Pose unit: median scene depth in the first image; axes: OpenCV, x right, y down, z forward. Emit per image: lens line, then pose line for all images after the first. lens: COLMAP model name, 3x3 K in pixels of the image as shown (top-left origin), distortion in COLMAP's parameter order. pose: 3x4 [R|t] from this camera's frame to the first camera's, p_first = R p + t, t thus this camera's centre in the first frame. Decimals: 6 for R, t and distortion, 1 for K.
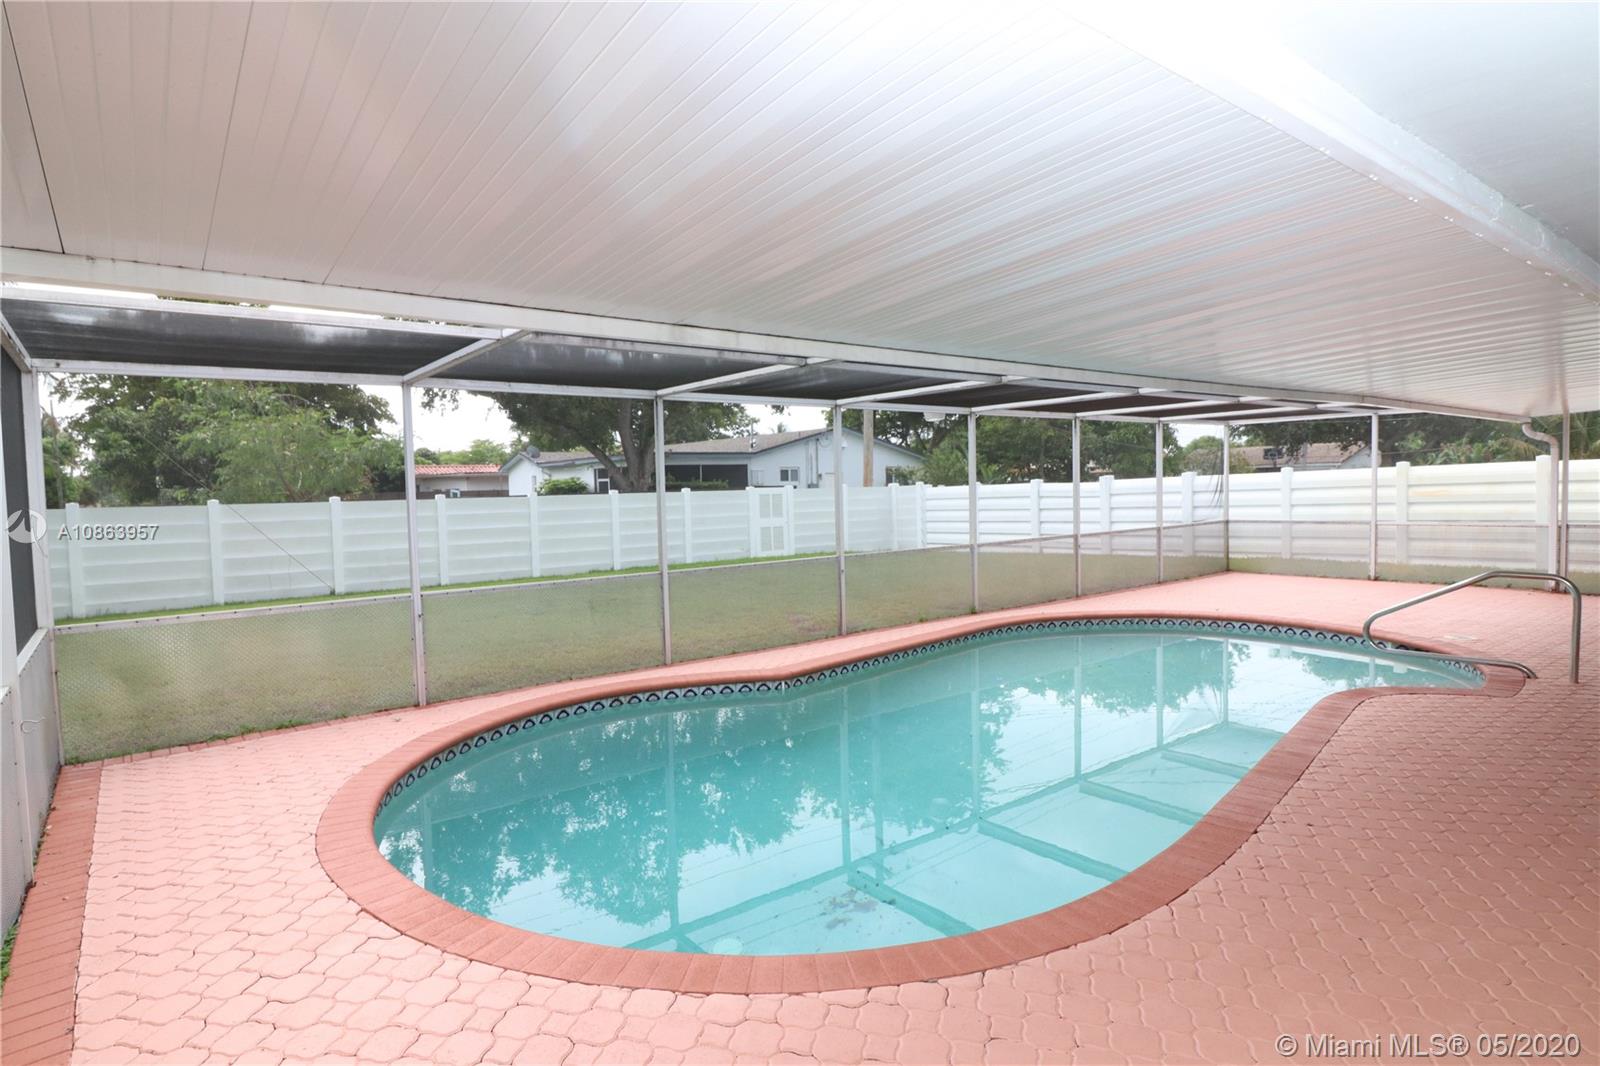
lens RADIAL K [[847.9, 0, 776.7], [0, 847.9, 533.5], [0, 0, 1]] dist [0.003956, -0.008385]
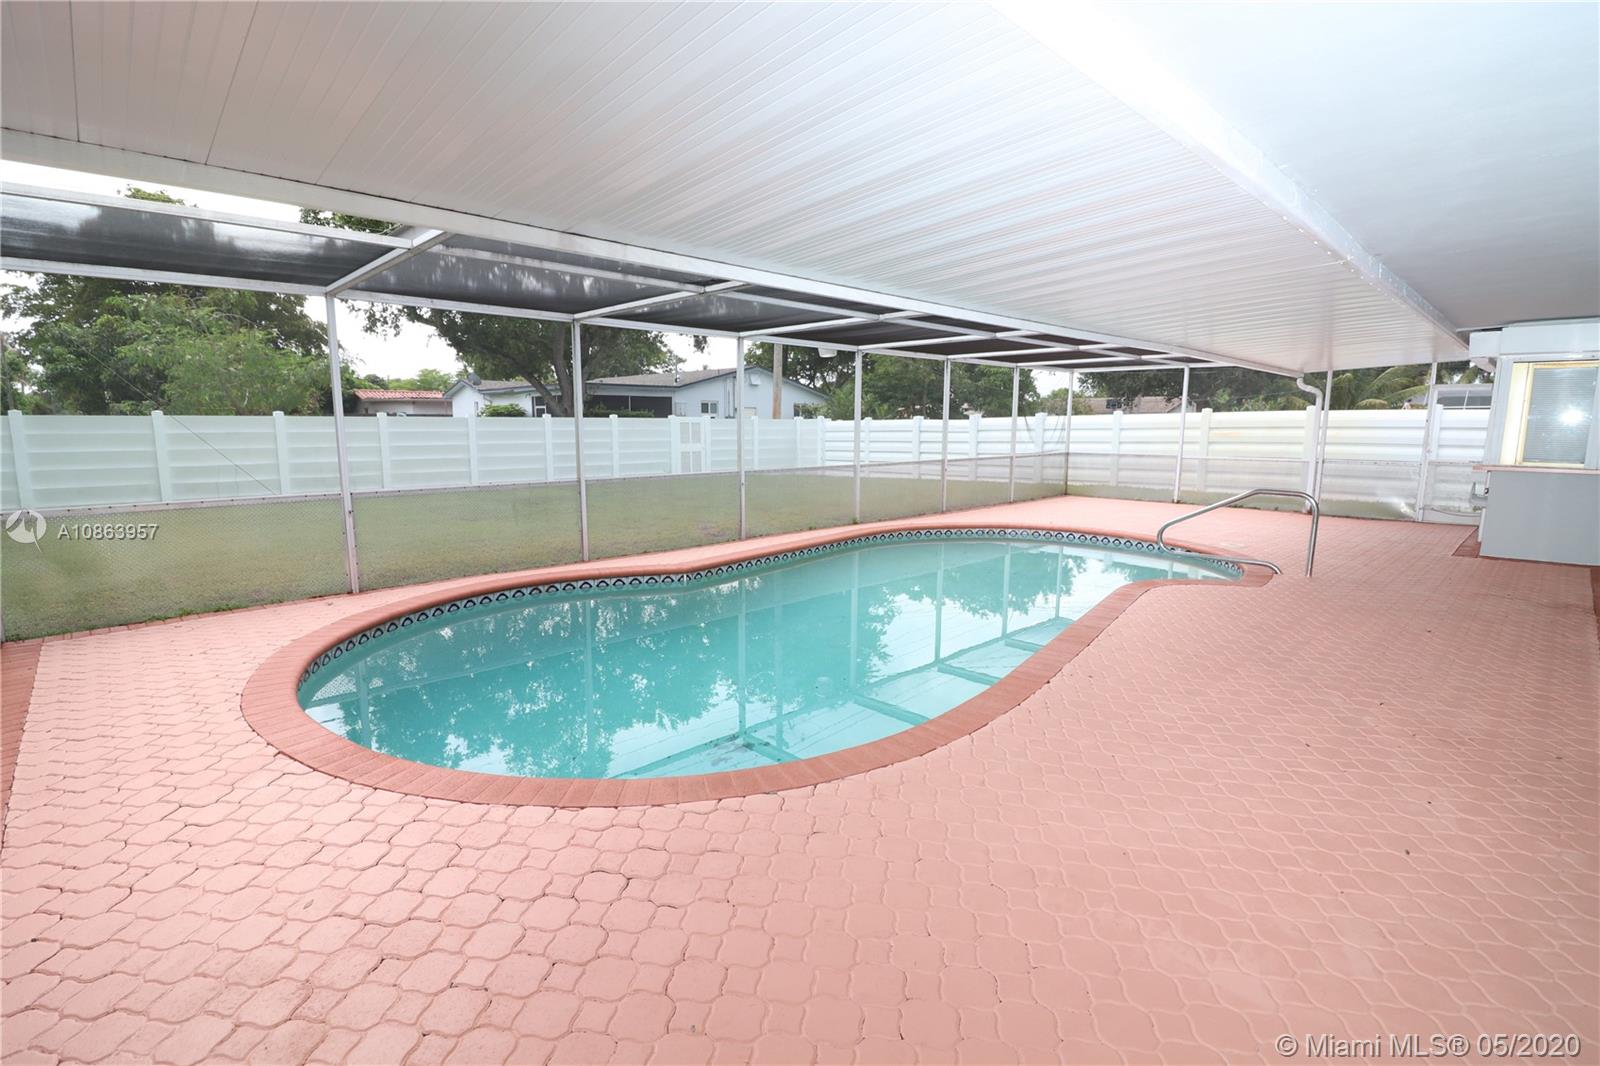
lens RADIAL K [[734.3, 0, 781.8], [0, 734.3, 535.3], [0, 0, 1]] dist [0.000859, -0.012617]
pose [[0.993933, 0.011903, 0.109342, 0.013341], [-0.022437, 0.995165, 0.095619, 0.010291], [-0.107675, -0.097493, 0.989394, -0.000914]]
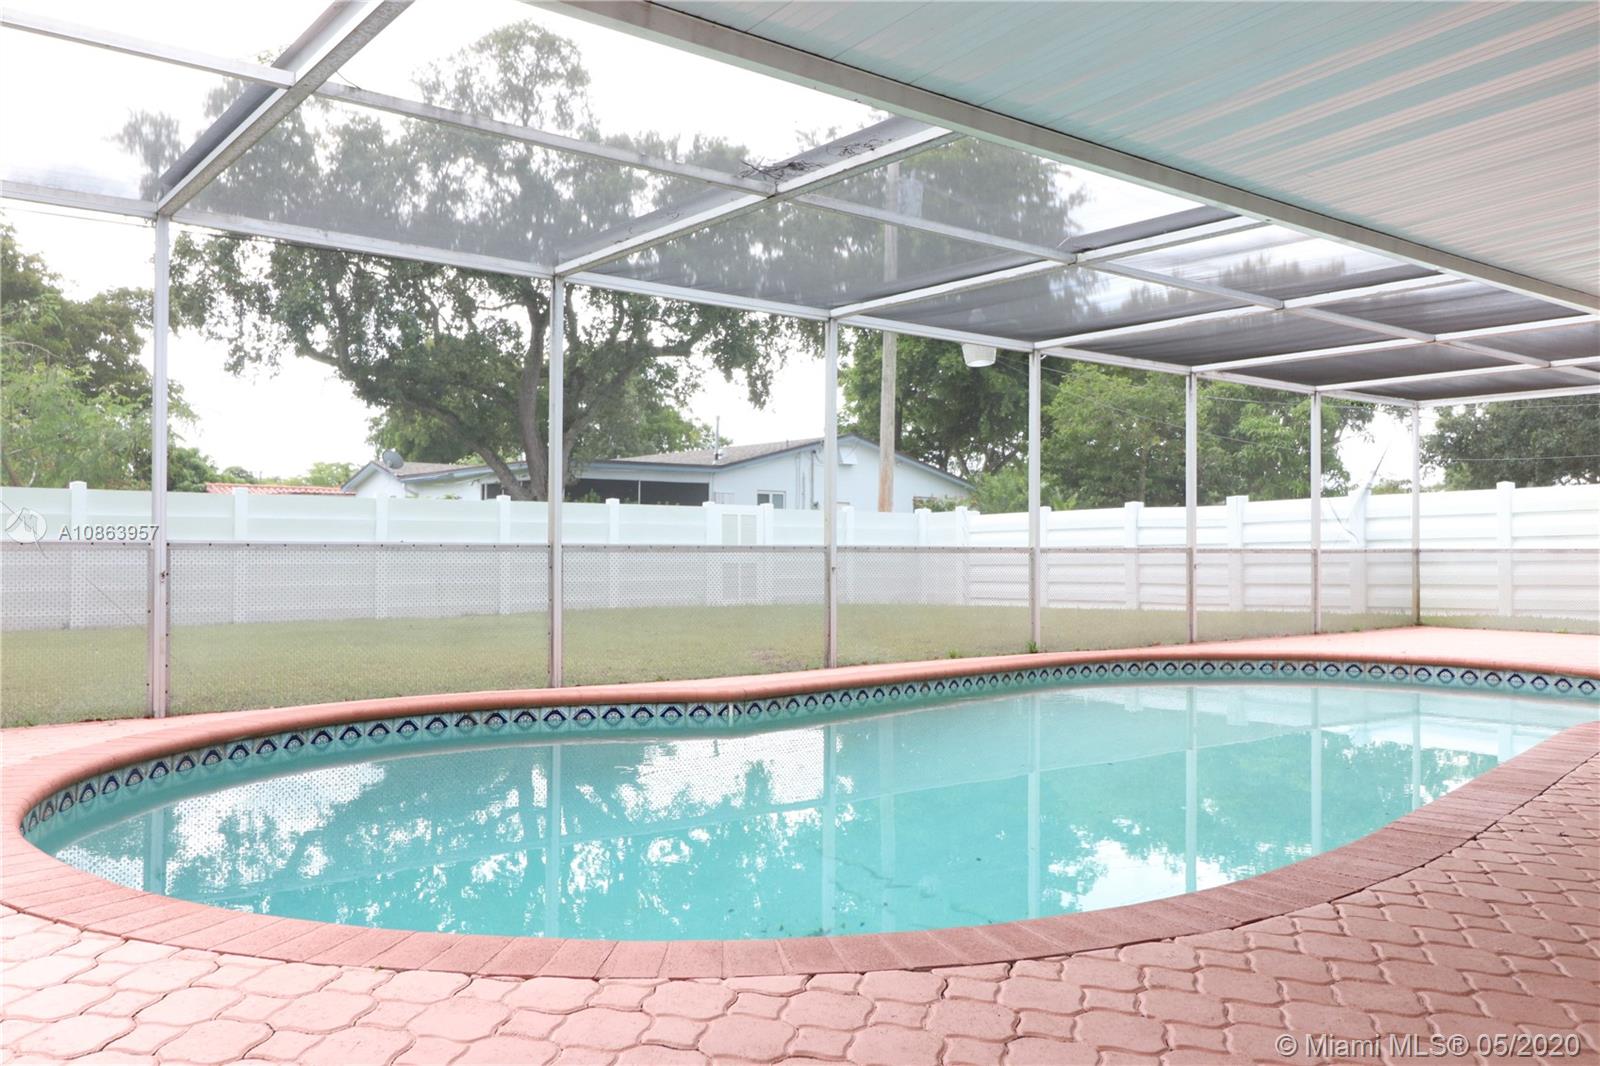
lens RADIAL K [[1244.7, 0, 769.8], [0, 1244.7, 535.0], [0, 0, 1]] dist [0.009573, 0.002060]
pose [[0.999531, 0.028944, 0.010000, 0.010980], [-0.028218, 0.997397, -0.066358, 0.050507], [-0.011894, 0.066045, 0.997746, 0.023969]]
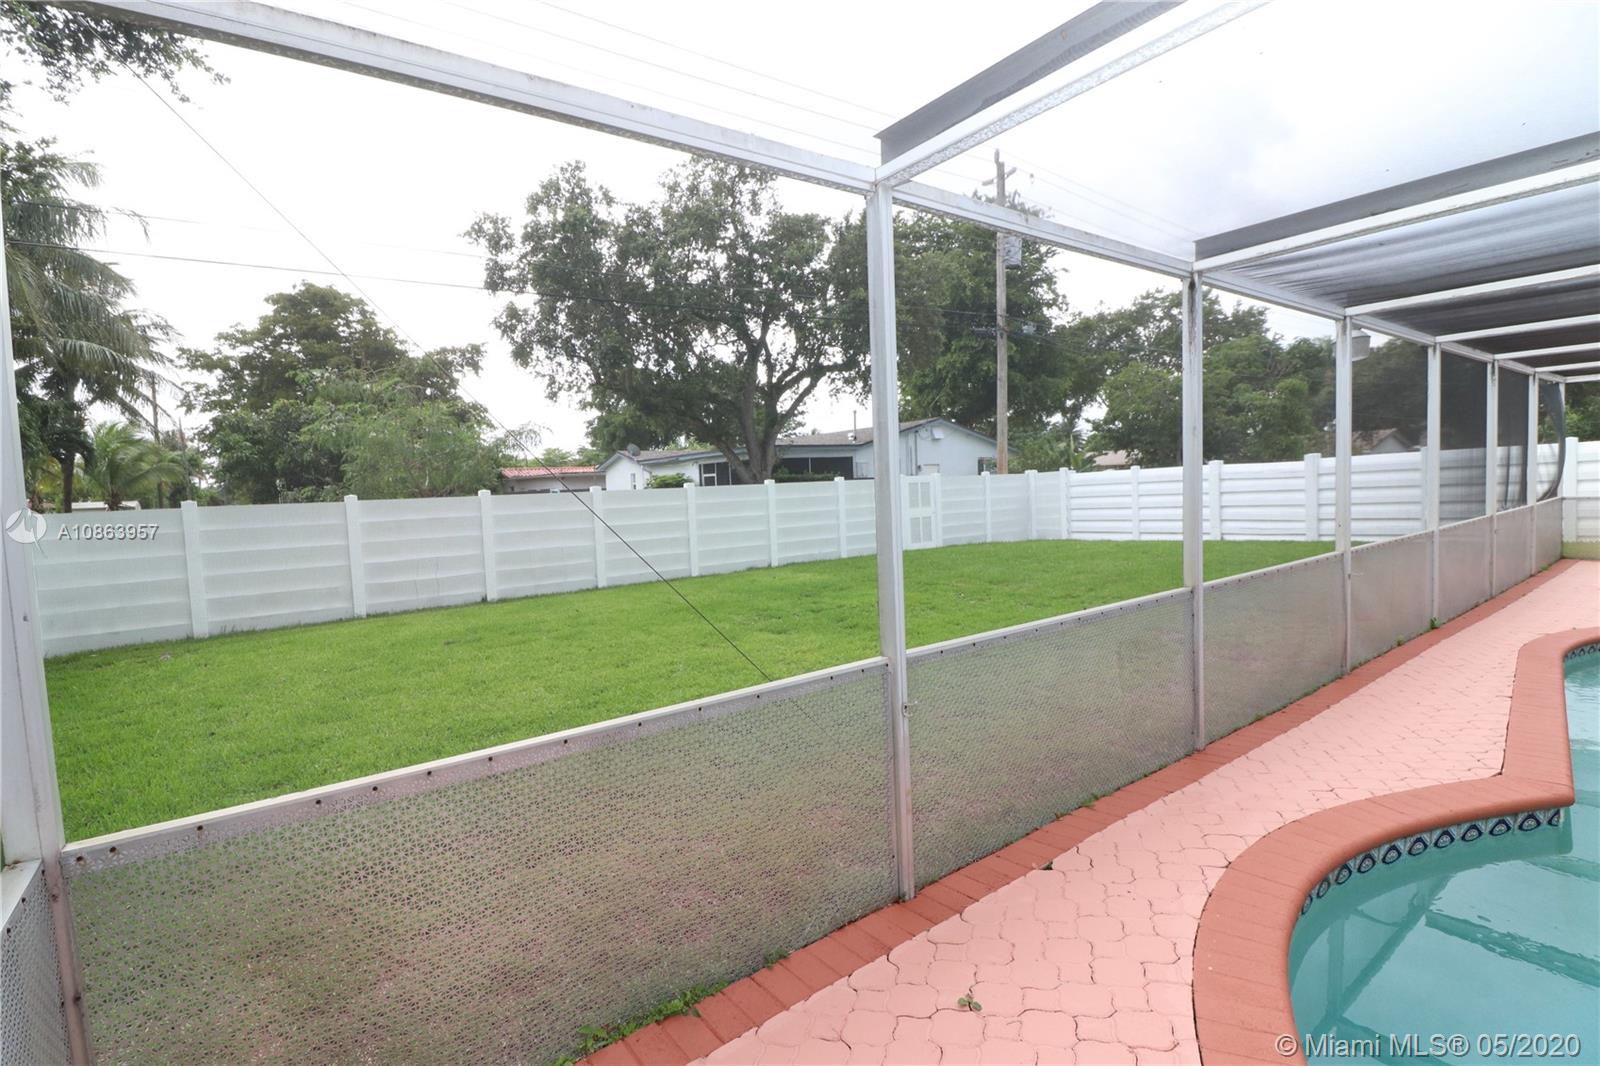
lens RADIAL K [[734.3, 0, 781.8], [0, 734.3, 535.3], [0, 0, 1]] dist [0.000859, -0.012617]
pose [[0.999550, -0.017003, -0.024718, -0.204964], [0.017302, 0.999779, 0.011936, -0.000230], [0.024509, -0.012358, 0.999623, 0.261204]]
